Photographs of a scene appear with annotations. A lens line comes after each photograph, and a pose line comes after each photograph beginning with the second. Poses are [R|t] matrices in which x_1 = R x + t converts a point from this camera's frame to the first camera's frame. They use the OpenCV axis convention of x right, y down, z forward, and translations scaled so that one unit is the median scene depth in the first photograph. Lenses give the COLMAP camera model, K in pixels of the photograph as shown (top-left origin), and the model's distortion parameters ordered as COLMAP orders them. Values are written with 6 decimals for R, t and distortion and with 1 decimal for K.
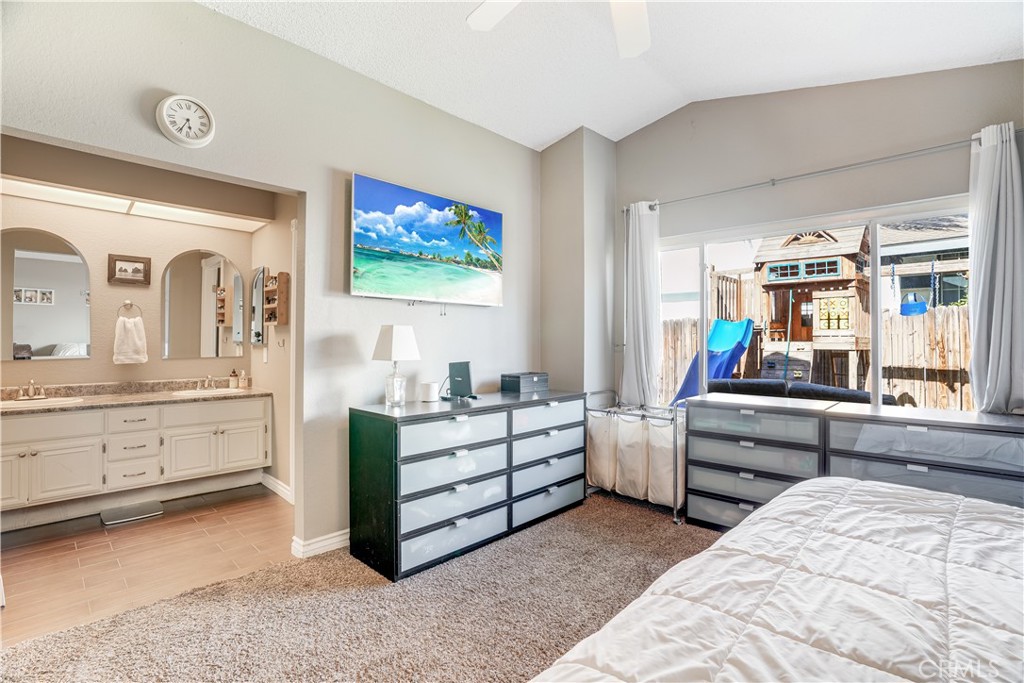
lens RADIAL K [[467.3, 0, 507.3], [0, 467.3, 335.3], [0, 0, 1]] dist [-0.059341, 0.023603]
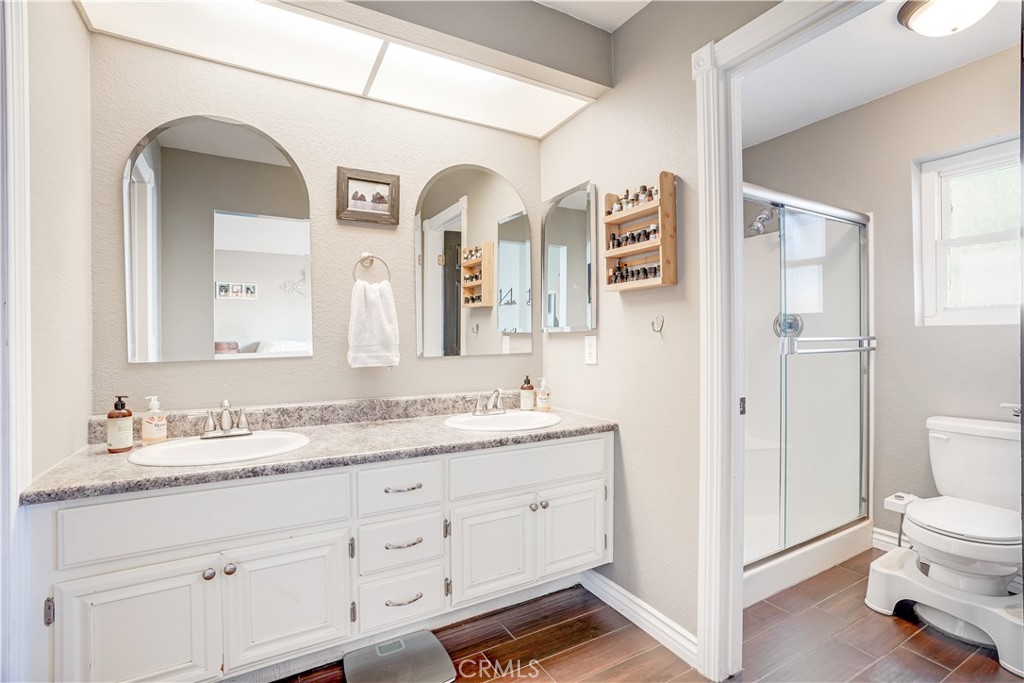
lens RADIAL K [[490.4, 0, 525.7], [0, 490.4, 340.2], [0, 0, 1]] dist [-0.063039, 0.029451]
pose [[0.960772, -0.008237, -0.277216, -0.491581], [0.012661, 0.999819, 0.014175, 0.024612], [0.277049, -0.017128, 0.960703, 0.486263]]
